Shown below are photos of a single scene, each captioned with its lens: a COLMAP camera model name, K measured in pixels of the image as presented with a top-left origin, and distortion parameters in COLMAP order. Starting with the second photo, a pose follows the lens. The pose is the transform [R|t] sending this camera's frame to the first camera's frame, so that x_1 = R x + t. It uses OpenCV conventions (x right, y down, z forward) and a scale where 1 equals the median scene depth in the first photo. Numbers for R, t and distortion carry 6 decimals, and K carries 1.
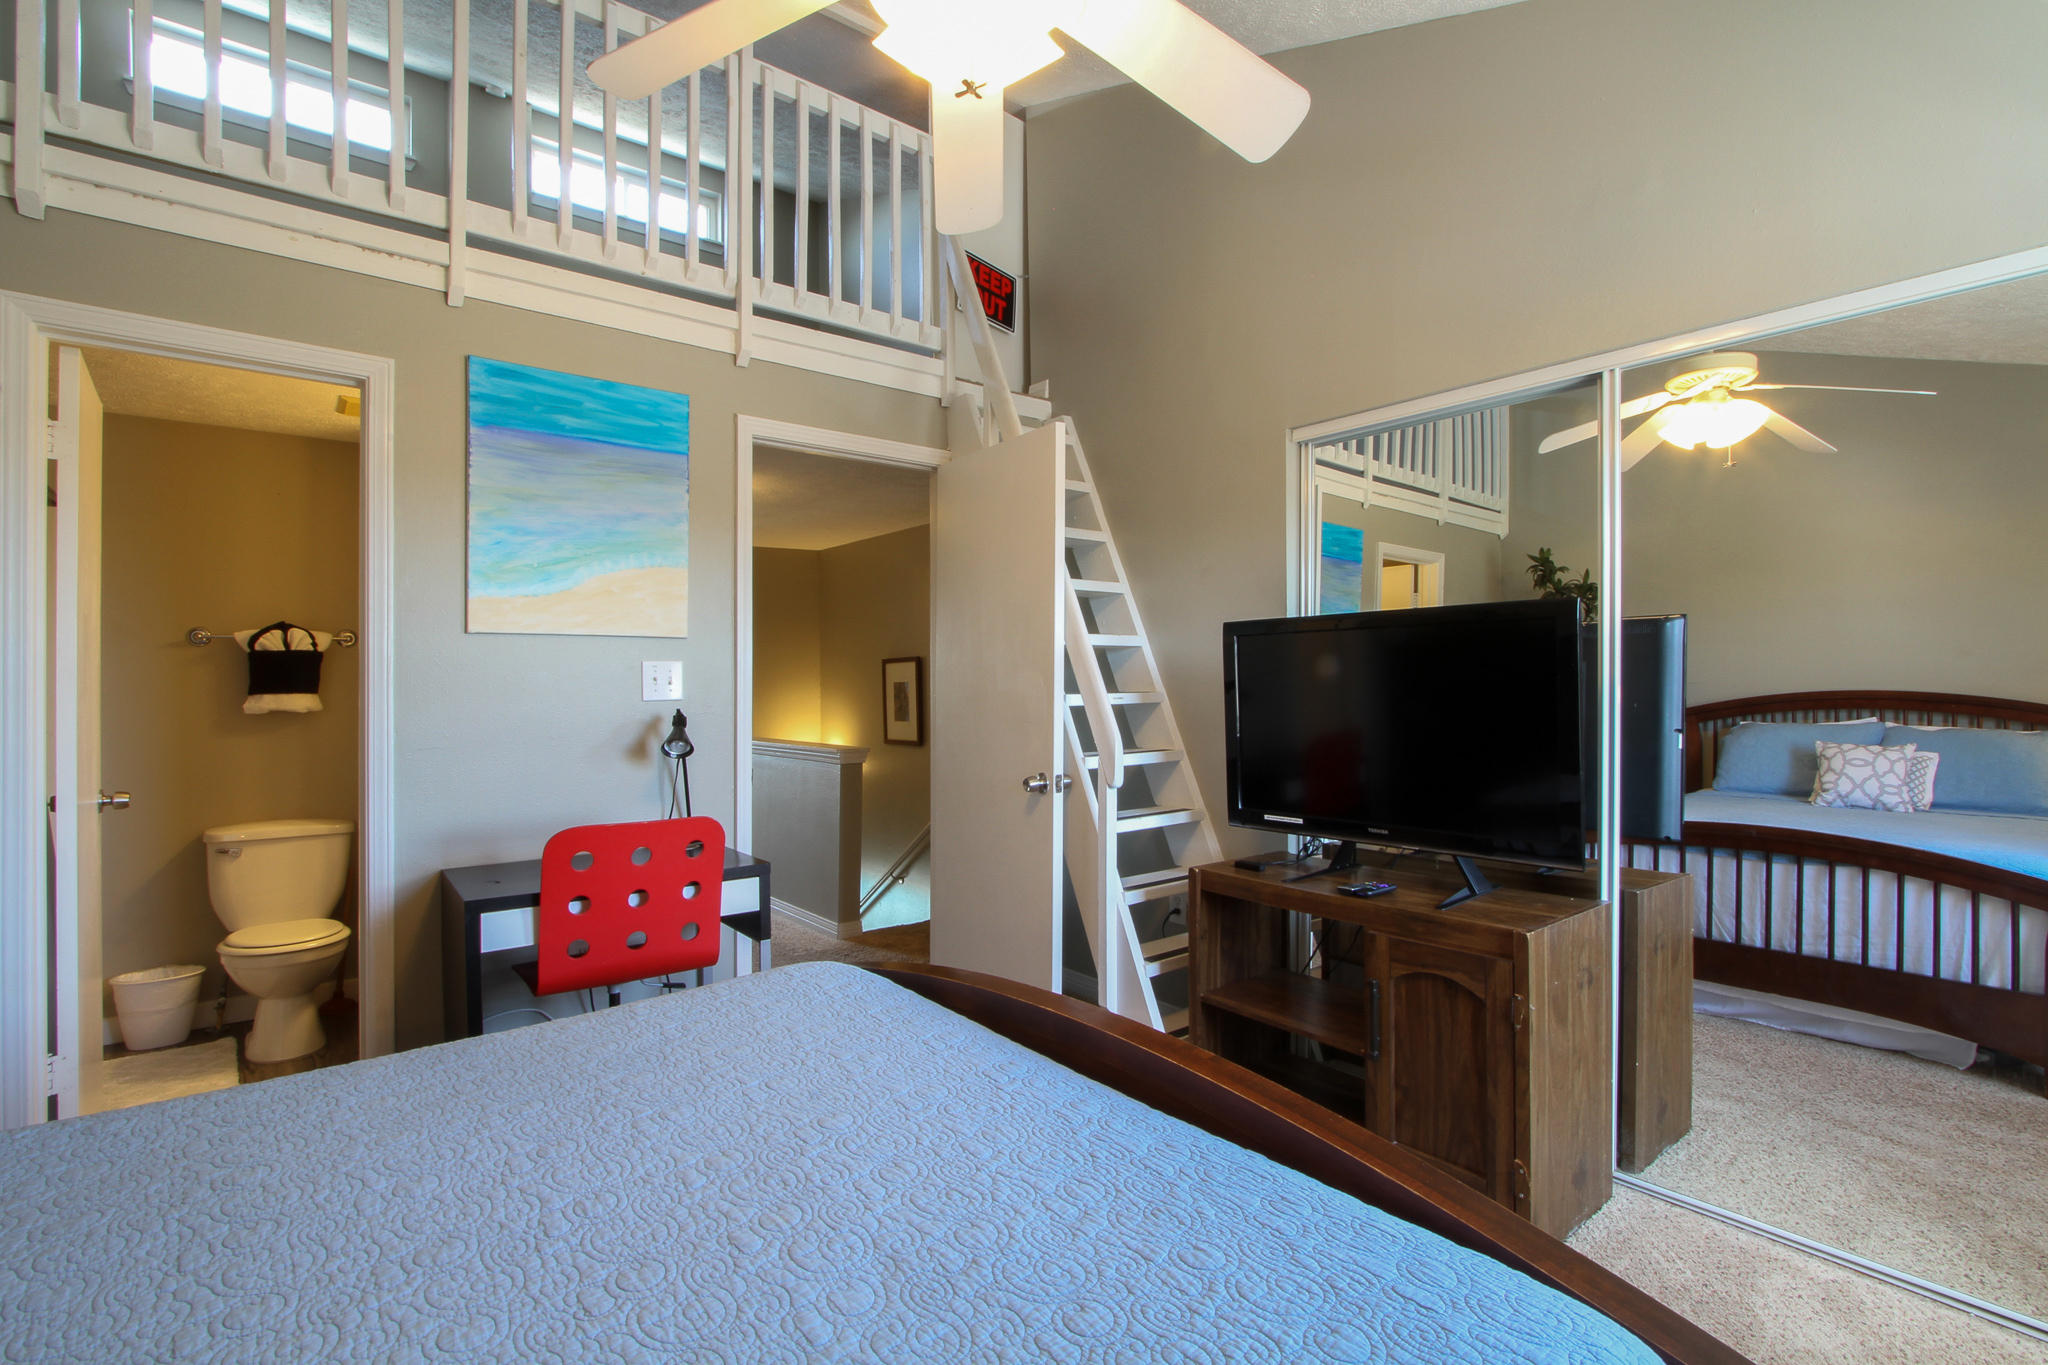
lens RADIAL K [[948.7, 0, 1020.5], [0, 948.7, 683.0], [0, 0, 1]] dist [-0.021924, -0.001115]
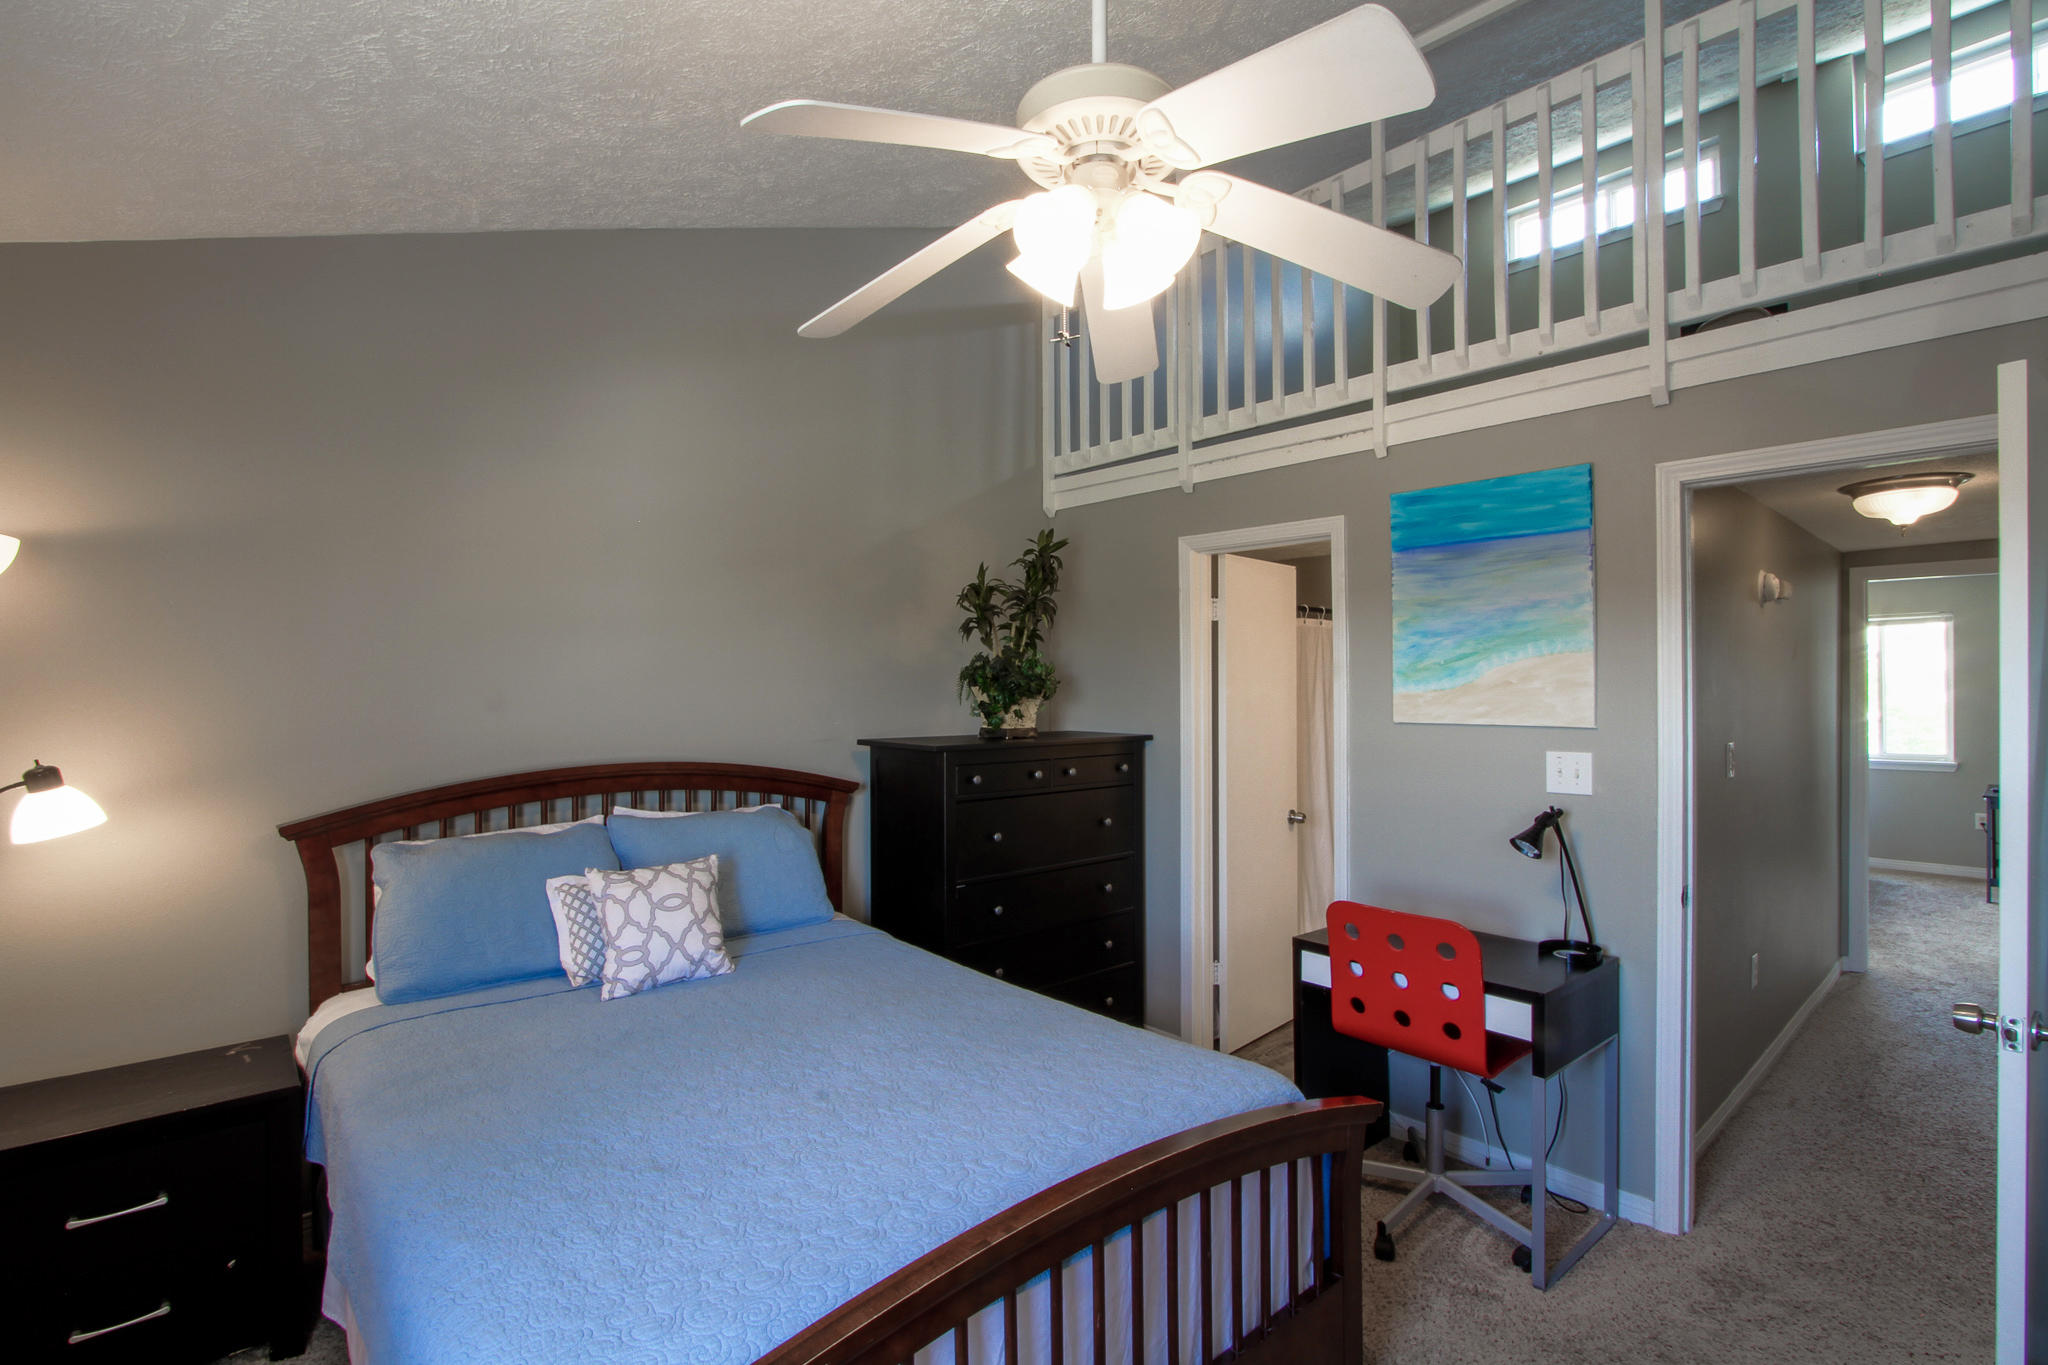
lens RADIAL K [[948.7, 0, 1018.4], [0, 948.7, 686.4], [0, 0, 1]] dist [-0.021924, -0.001115]
pose [[0.033263, 0.002294, -0.999444, 0.571594], [0.000315, 0.999997, 0.002306, -0.096268], [0.999447, -0.000392, 0.033263, 0.443255]]
